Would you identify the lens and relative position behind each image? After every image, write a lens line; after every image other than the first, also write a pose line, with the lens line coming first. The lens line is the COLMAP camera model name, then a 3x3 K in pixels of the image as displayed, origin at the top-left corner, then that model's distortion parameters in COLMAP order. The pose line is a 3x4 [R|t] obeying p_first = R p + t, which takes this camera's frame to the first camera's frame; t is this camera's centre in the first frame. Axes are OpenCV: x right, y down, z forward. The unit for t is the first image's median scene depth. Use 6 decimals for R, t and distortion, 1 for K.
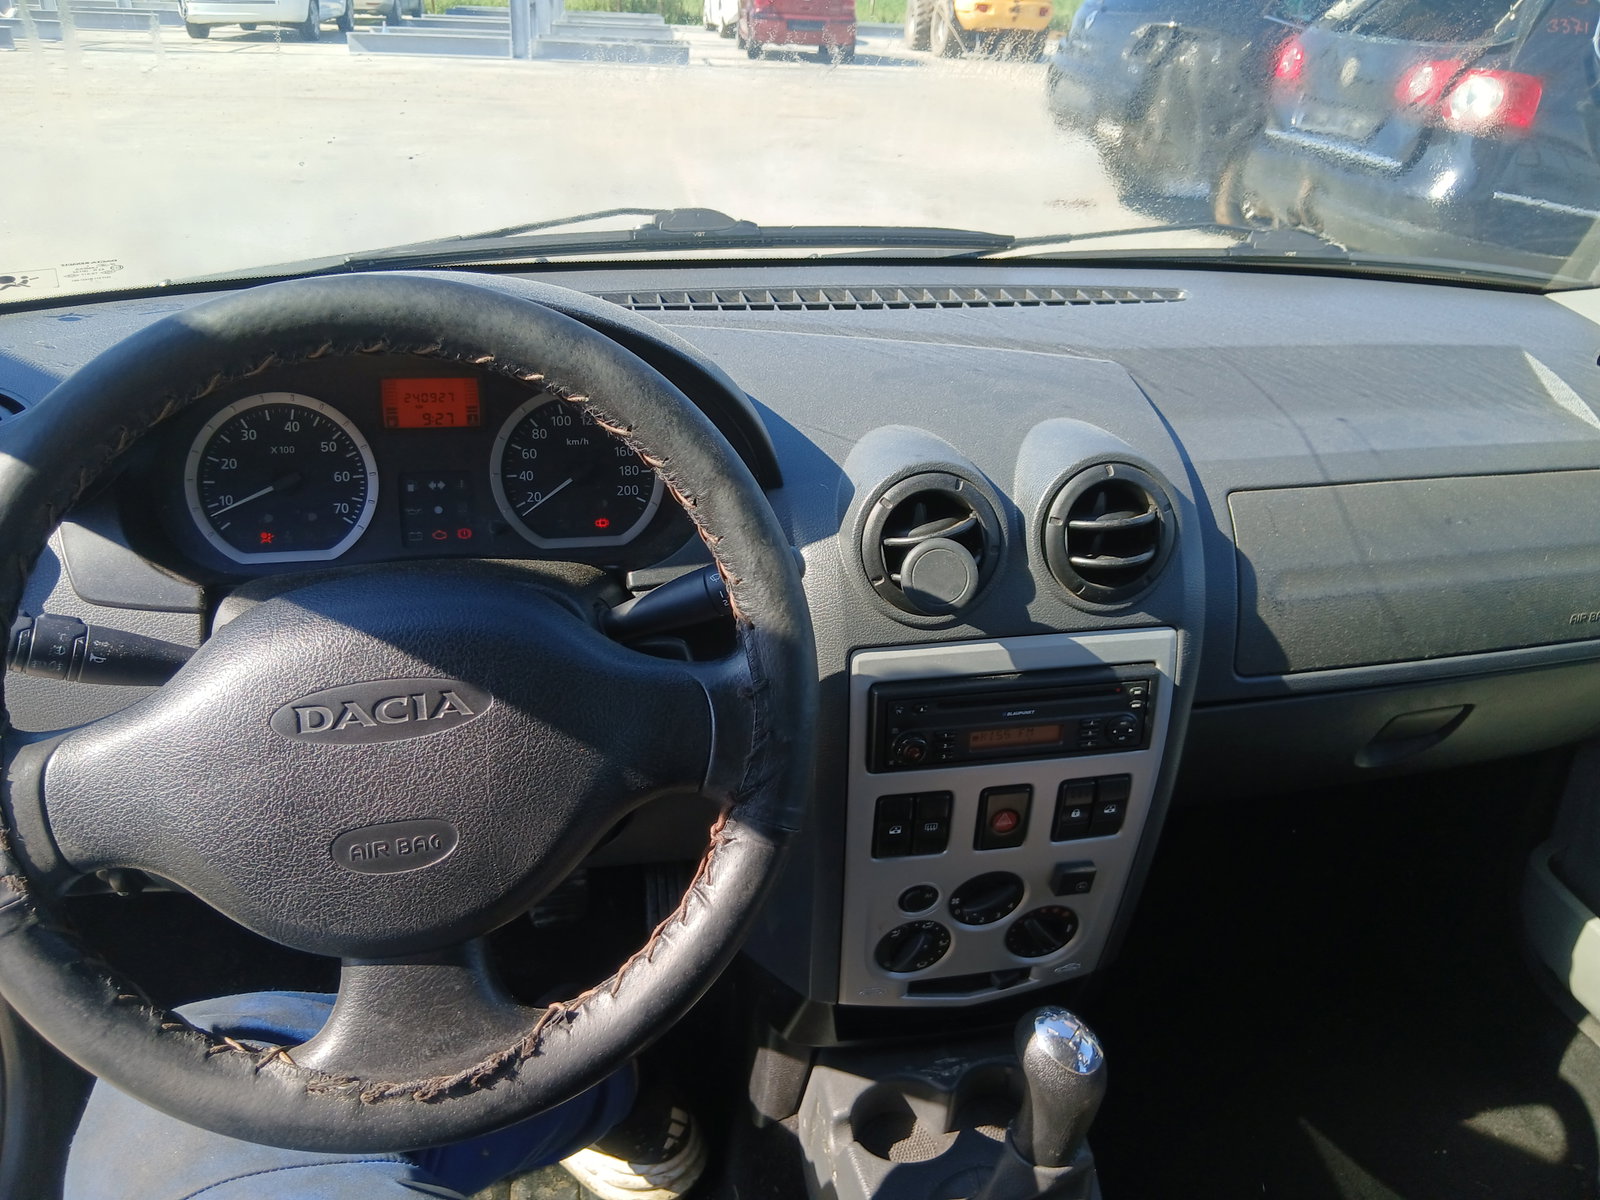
lens RADIAL K [[1224.3, 0, 800.8], [0, 1224.3, 605.8], [0, 0, 1]] dist [0.004069, -0.027335]
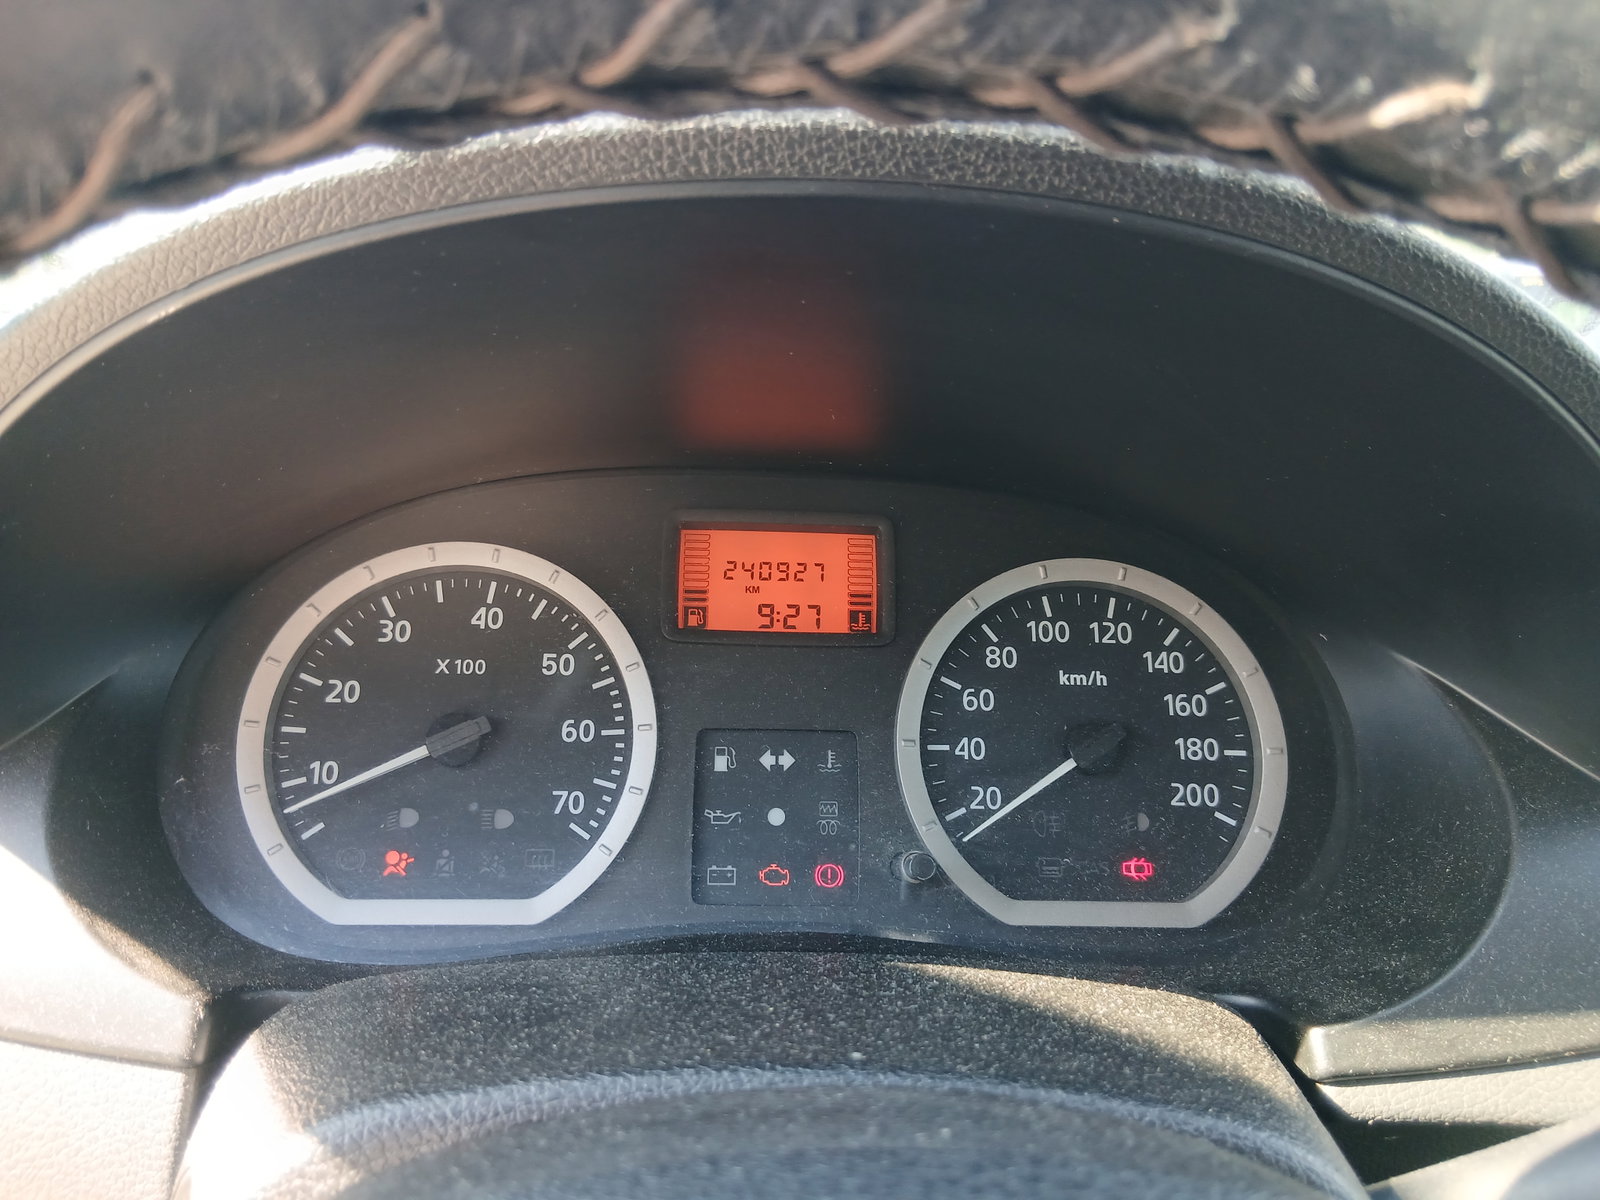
lens RADIAL K [[1224.3, 0, 802.2], [0, 1224.3, 598.6], [0, 0, 1]] dist [0.004069, -0.027335]
pose [[0.975535, 0.031712, -0.217545, -0.195992], [-0.074730, 0.978451, -0.192480, -0.072017], [0.206753, 0.204028, 0.956883, 0.570229]]
